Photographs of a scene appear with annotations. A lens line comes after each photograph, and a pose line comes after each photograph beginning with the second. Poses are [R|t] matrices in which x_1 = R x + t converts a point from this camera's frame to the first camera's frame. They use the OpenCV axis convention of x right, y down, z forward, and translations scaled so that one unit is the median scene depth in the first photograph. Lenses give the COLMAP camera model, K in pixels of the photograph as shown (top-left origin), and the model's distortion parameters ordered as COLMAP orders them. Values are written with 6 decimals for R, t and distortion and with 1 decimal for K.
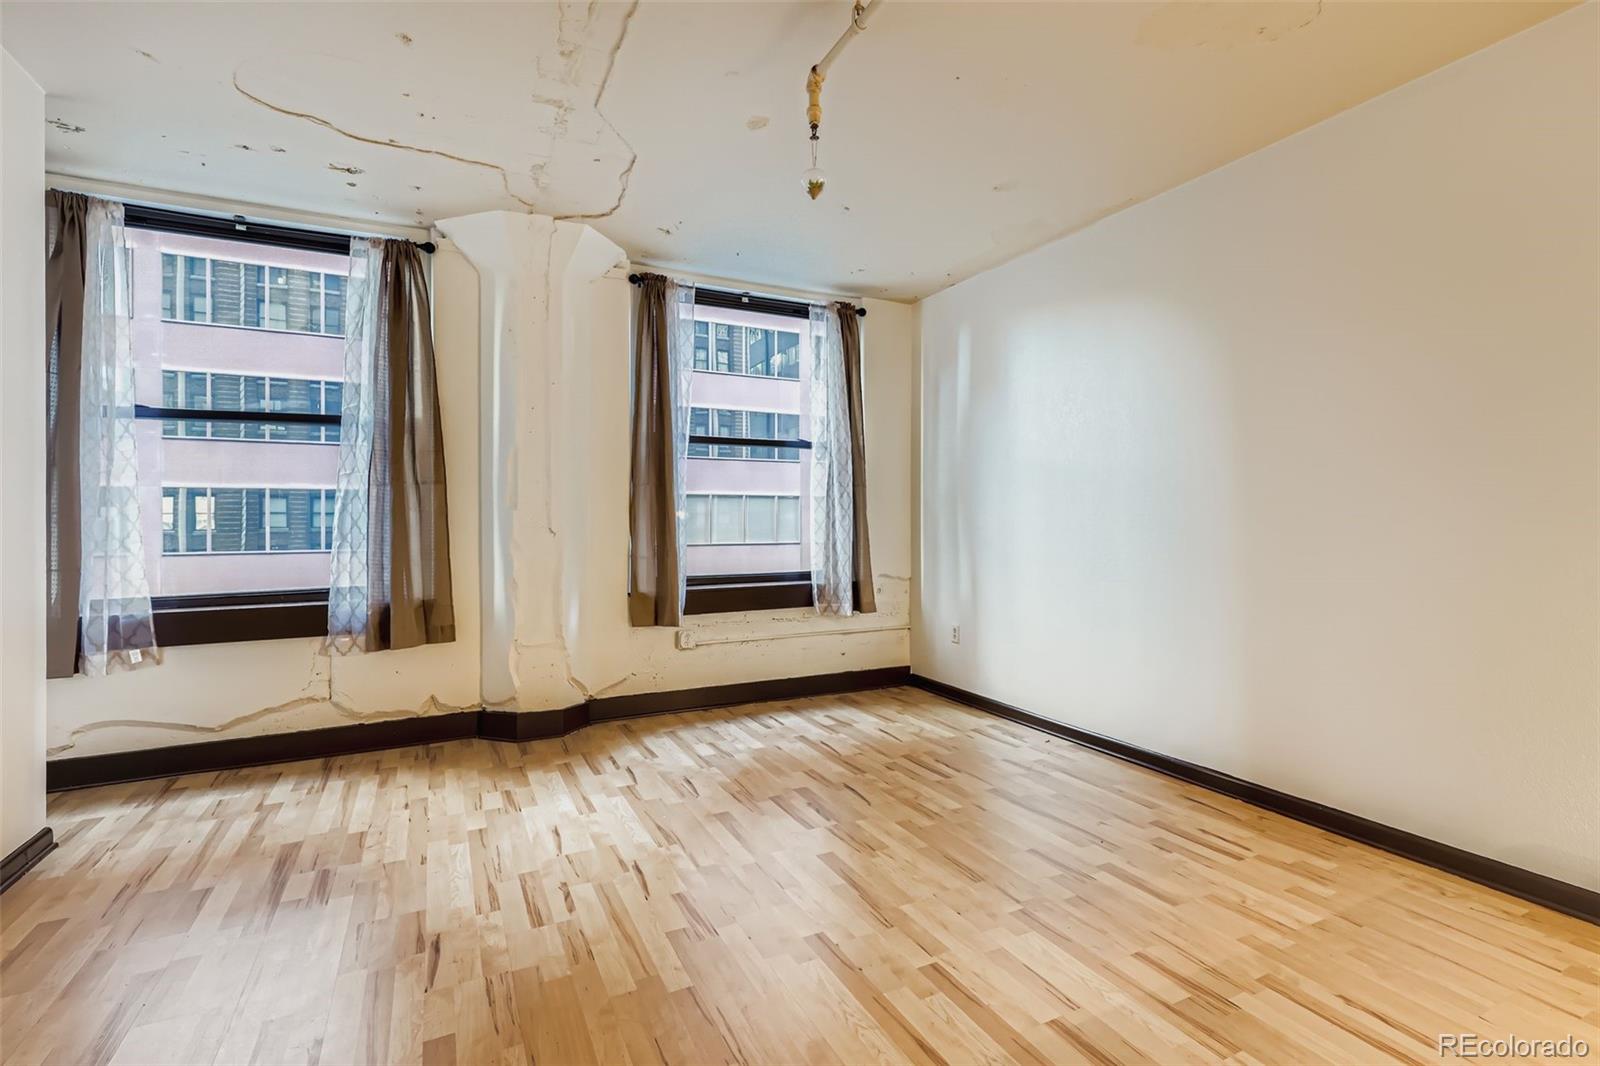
lens RADIAL K [[736.0, 0, 810.4], [0, 736.0, 517.9], [0, 0, 1]] dist [0.008424, -0.001886]
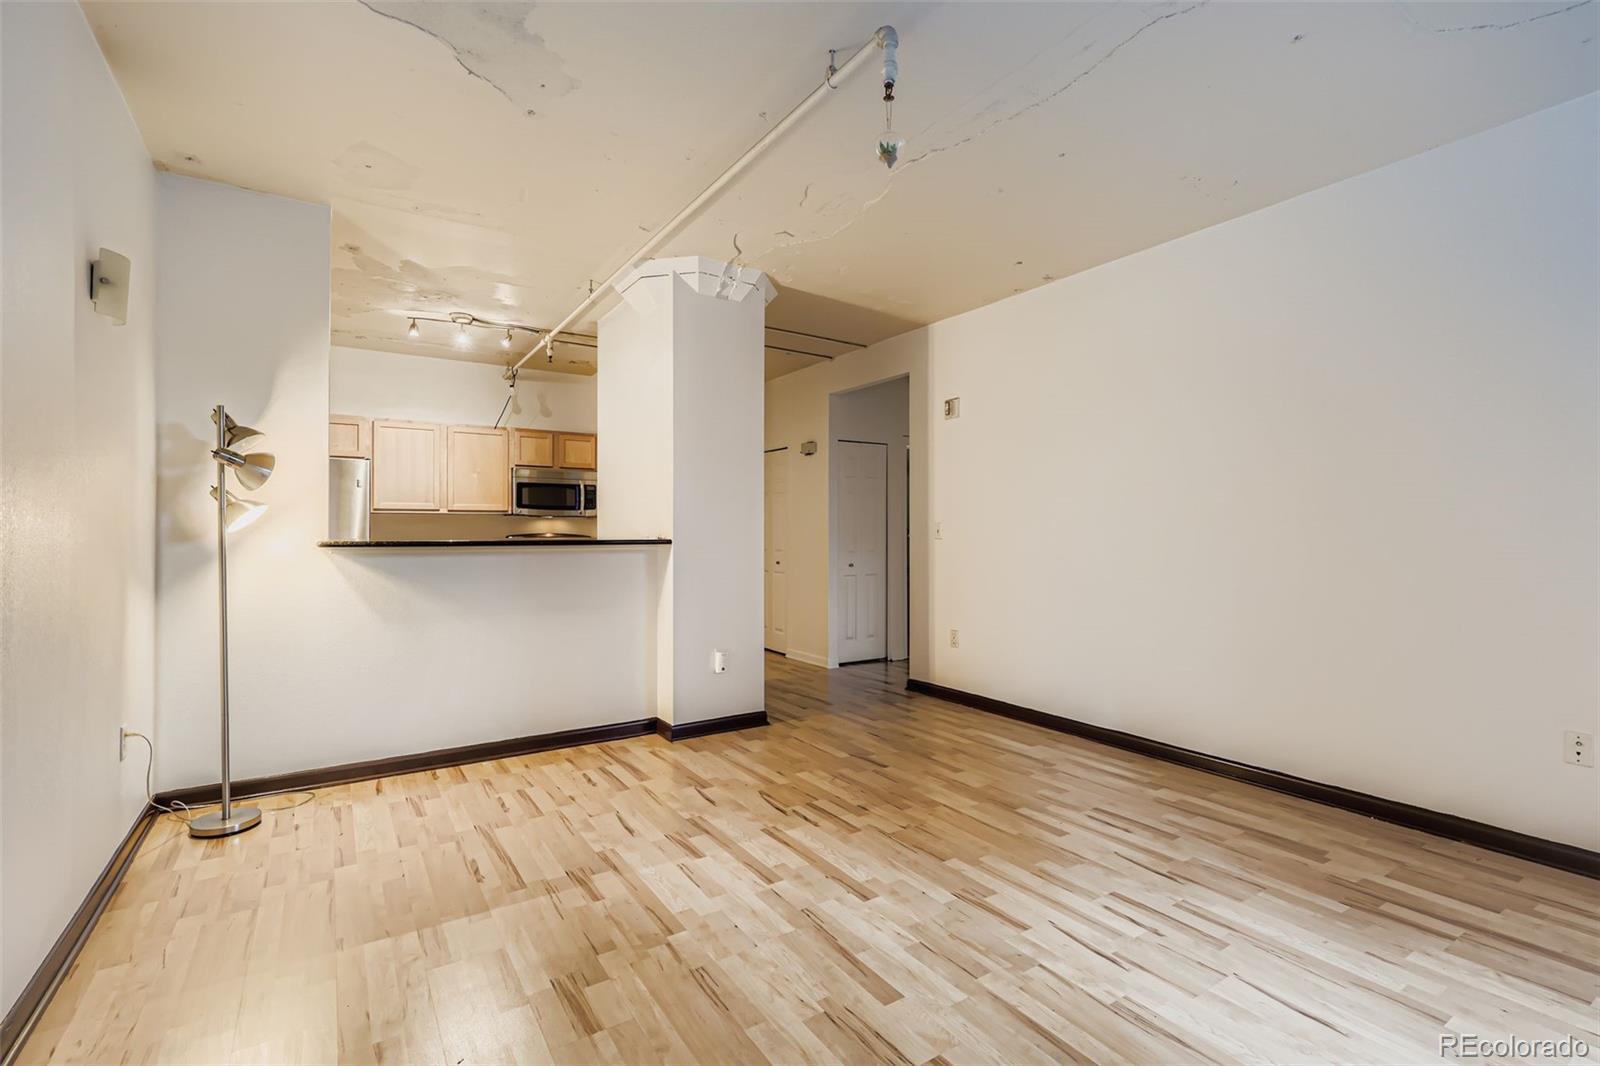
lens RADIAL K [[736.0, 0, 800.3], [0, 736.0, 531.7], [0, 0, 1]] dist [0.008424, -0.001886]
pose [[-0.995205, 0.001526, -0.097797, 0.132056], [0.001816, 0.999994, -0.002883, -0.000252], [0.097792, -0.003047, -0.995202, 1.254440]]
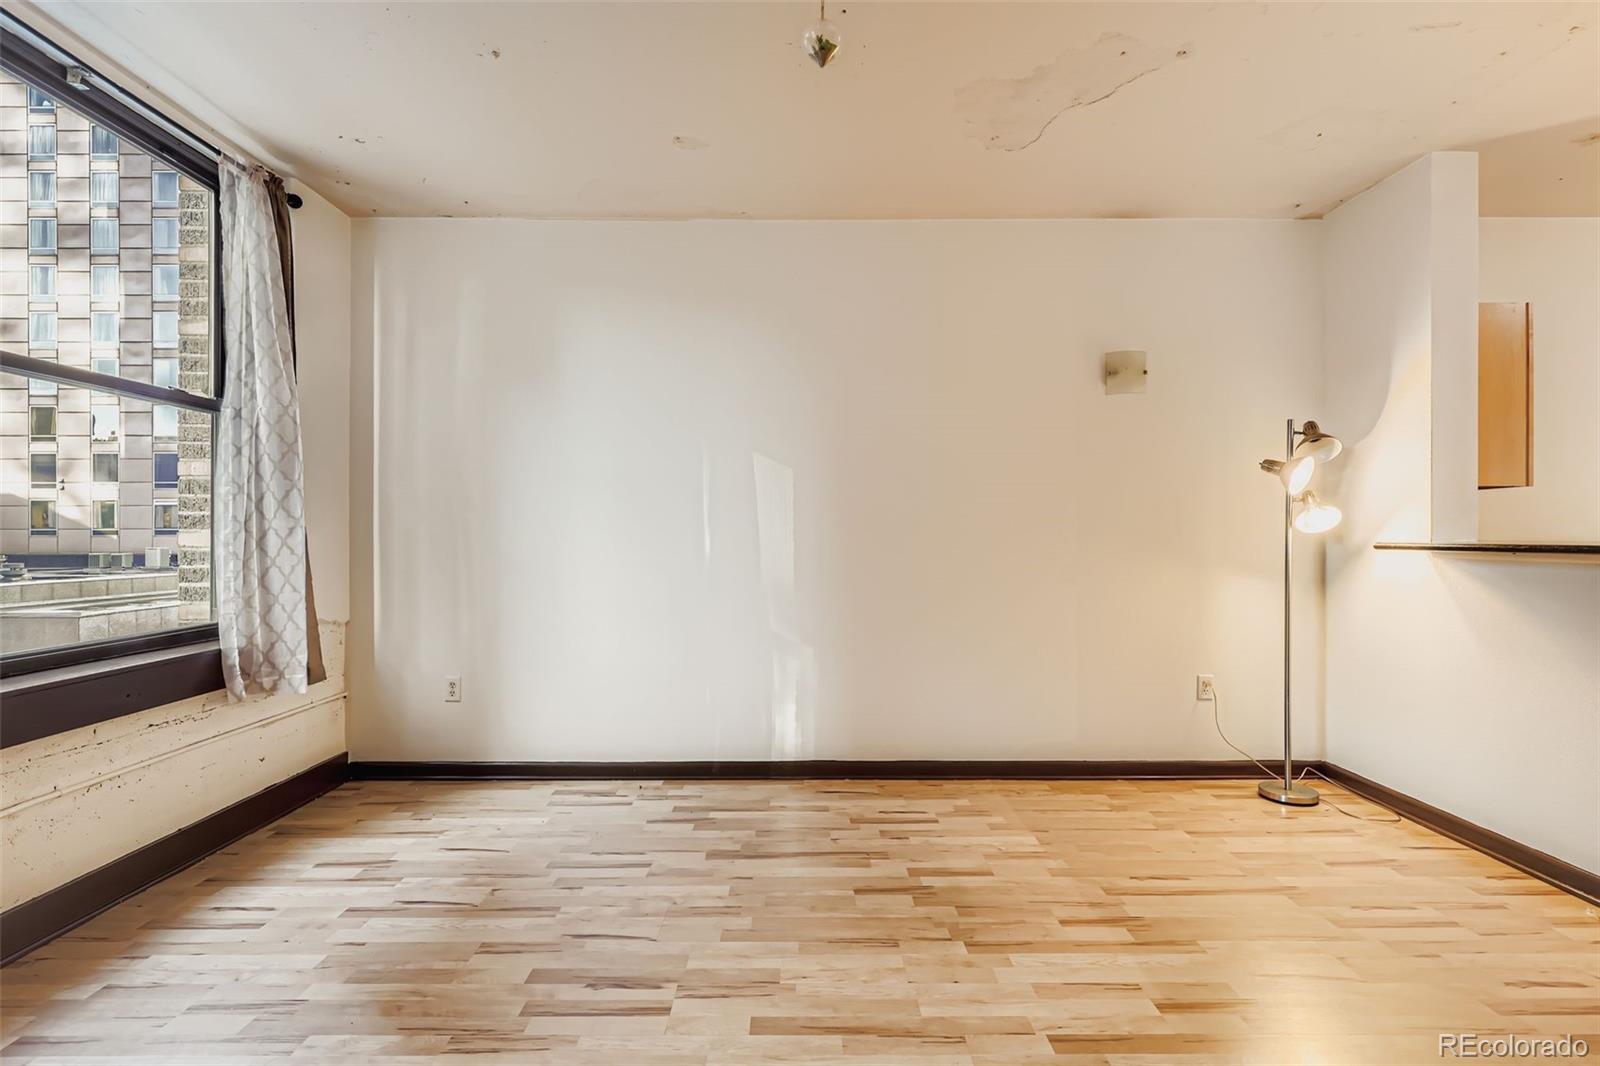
lens RADIAL K [[736.0, 0, 802.7], [0, 736.0, 539.6], [0, 0, 1]] dist [0.008424, -0.001886]
pose [[0.453189, -0.003234, 0.891409, -0.415921], [-0.003684, 0.999978, 0.005501, 0.001527], [-0.891407, -0.005777, 0.453167, 0.477658]]
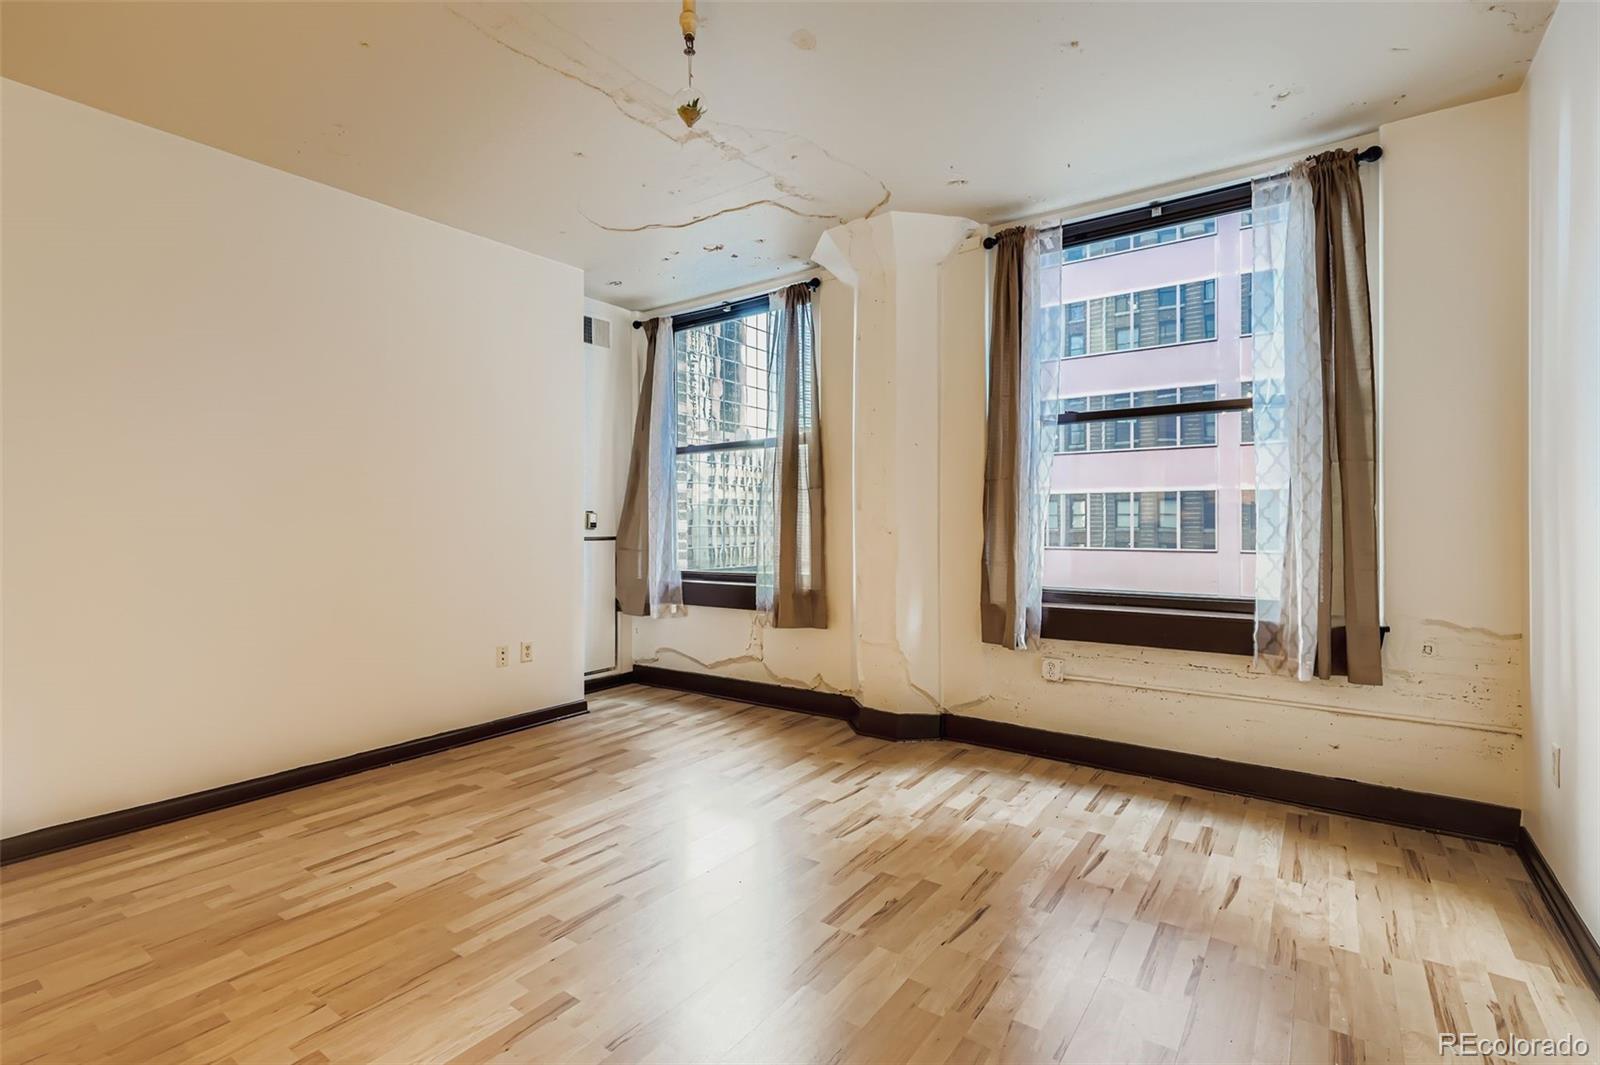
lens RADIAL K [[736.0, 0, 809.8], [0, 736.0, 523.5], [0, 0, 1]] dist [0.008424, -0.001886]
pose [[0.463282, 0.003851, -0.886202, 0.533869], [0.002689, 0.999980, 0.005751, 0.000887], [0.886207, -0.005047, 0.463262, 0.500279]]
